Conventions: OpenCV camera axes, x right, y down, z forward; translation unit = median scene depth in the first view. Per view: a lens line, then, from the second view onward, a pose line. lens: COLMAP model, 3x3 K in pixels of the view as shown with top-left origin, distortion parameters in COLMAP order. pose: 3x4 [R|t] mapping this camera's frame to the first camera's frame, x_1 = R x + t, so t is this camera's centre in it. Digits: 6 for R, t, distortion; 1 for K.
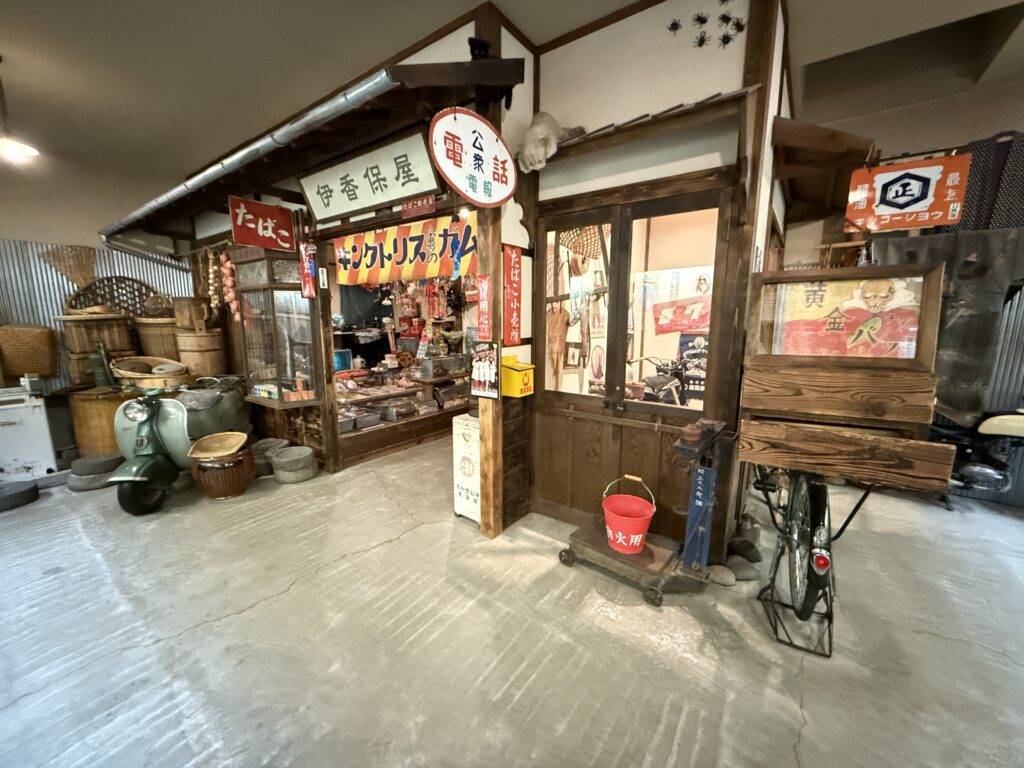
lens RADIAL K [[410.8, 0, 509.2], [0, 410.8, 384.9], [0, 0, 1]] dist [0.000637, -0.000009]
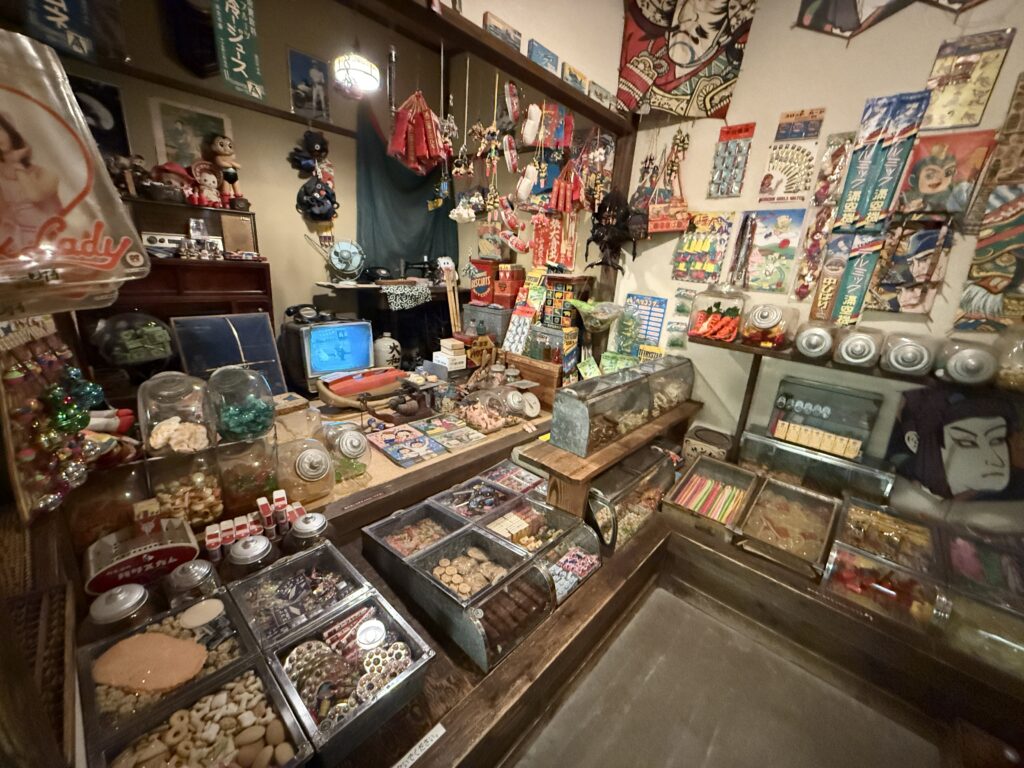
lens RADIAL K [[410.8, 0, 509.6], [0, 410.8, 383.2], [0, 0, 1]] dist [0.000637, -0.000009]
pose [[0.991867, 0.096286, -0.083234, -0.176258], [-0.084994, 0.987872, 0.129943, -0.090137], [0.094737, -0.121812, 0.988022, 0.526722]]
